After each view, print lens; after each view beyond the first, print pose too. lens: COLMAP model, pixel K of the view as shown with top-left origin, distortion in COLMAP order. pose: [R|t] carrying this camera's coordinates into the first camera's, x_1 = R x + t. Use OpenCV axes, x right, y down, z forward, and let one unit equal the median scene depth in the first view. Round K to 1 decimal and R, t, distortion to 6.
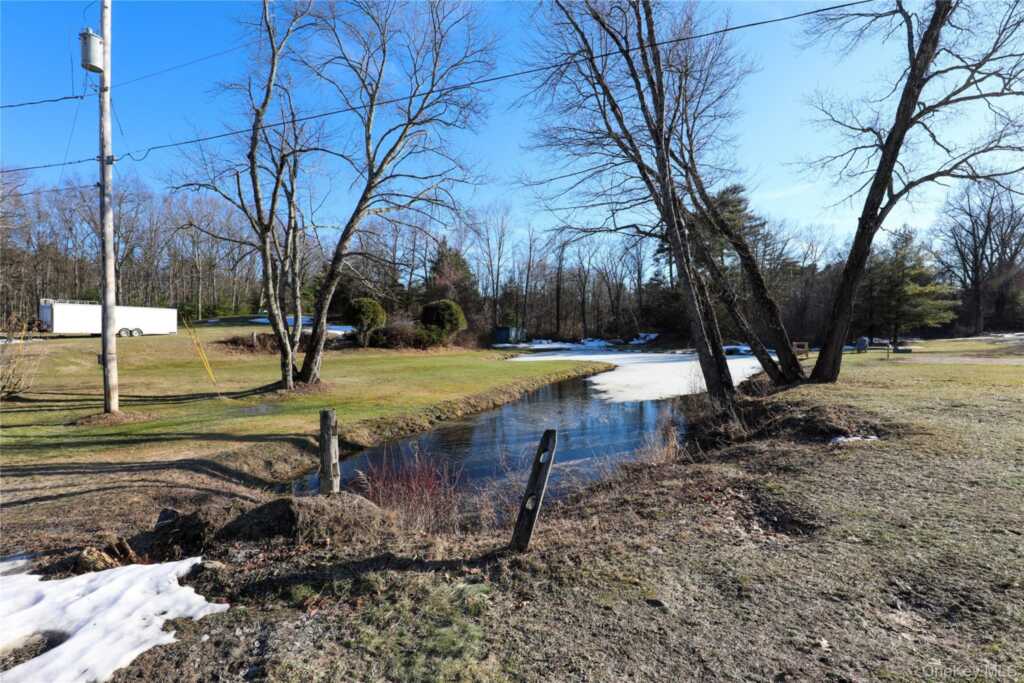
lens RADIAL K [[452.3, 0, 515.3], [0, 452.3, 342.1], [0, 0, 1]] dist [-0.029171, 0.002451]
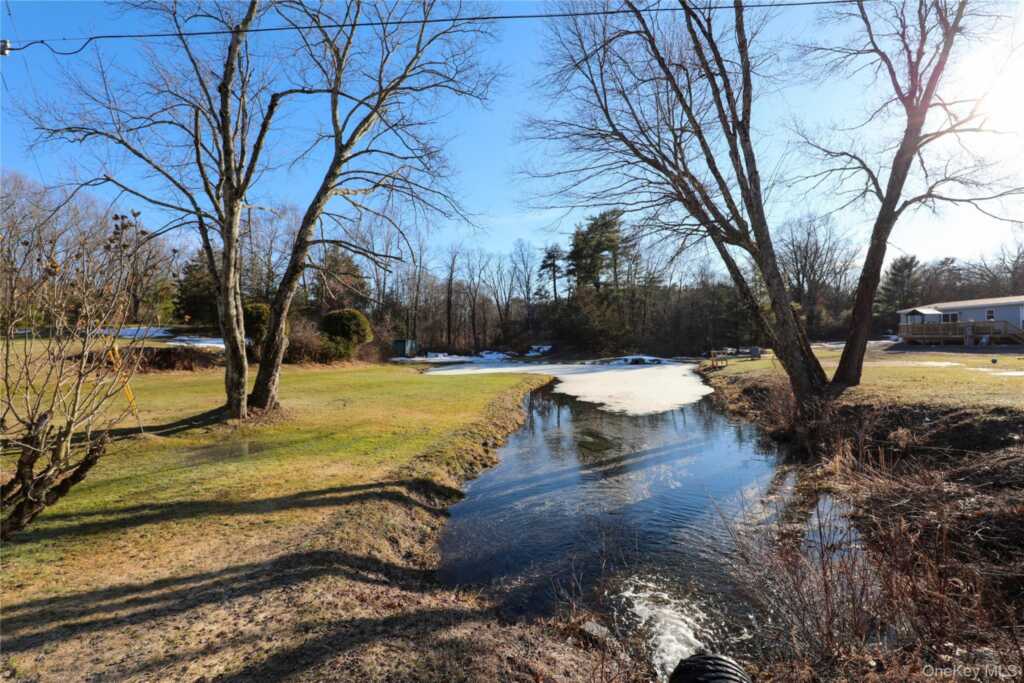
lens RADIAL K [[452.3, 0, 510.2], [0, 452.3, 342.2], [0, 0, 1]] dist [-0.029171, 0.002451]
pose [[0.961562, -0.003693, 0.274562, -0.236120], [0.012021, 0.999517, -0.028657, 0.005799], [-0.274323, 0.030856, 0.961142, 0.144332]]
